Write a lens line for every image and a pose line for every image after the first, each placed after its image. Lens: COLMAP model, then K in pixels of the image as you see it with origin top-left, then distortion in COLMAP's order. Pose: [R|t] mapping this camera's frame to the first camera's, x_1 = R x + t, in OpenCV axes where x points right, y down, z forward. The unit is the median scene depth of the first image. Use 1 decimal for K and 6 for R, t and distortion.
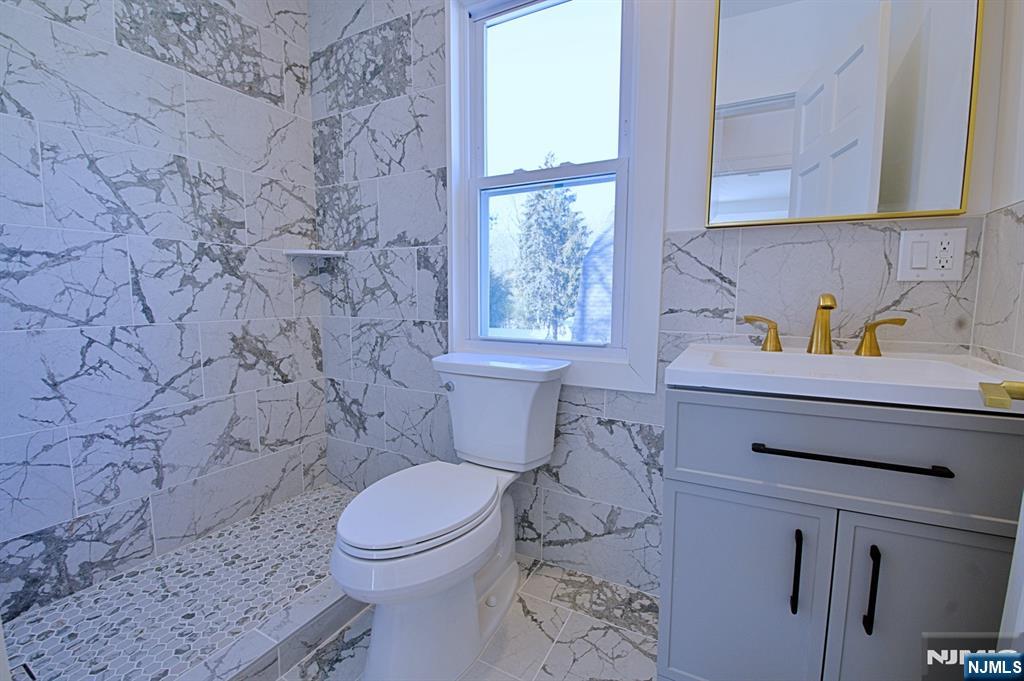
lens RADIAL K [[429.4, 0, 507.0], [0, 429.4, 347.2], [0, 0, 1]] dist [-0.007033, -0.007783]
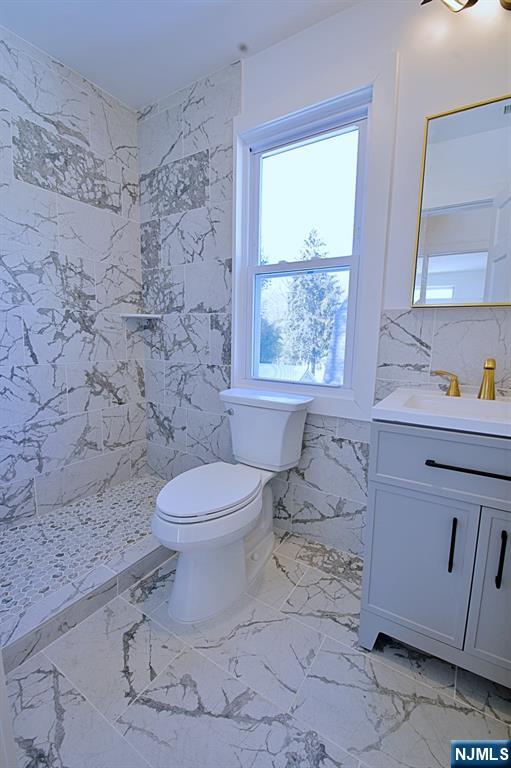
lens RADIAL K [[331.6, 0, 255.5], [0, 331.6, 384.0], [0, 0, 1]] dist [-0.002838, -0.008520]
pose [[0.997316, 0.025669, -0.068566, 0.024980], [-0.023757, 0.999310, 0.028556, -0.035974], [0.069252, -0.026851, 0.997238, -0.116718]]
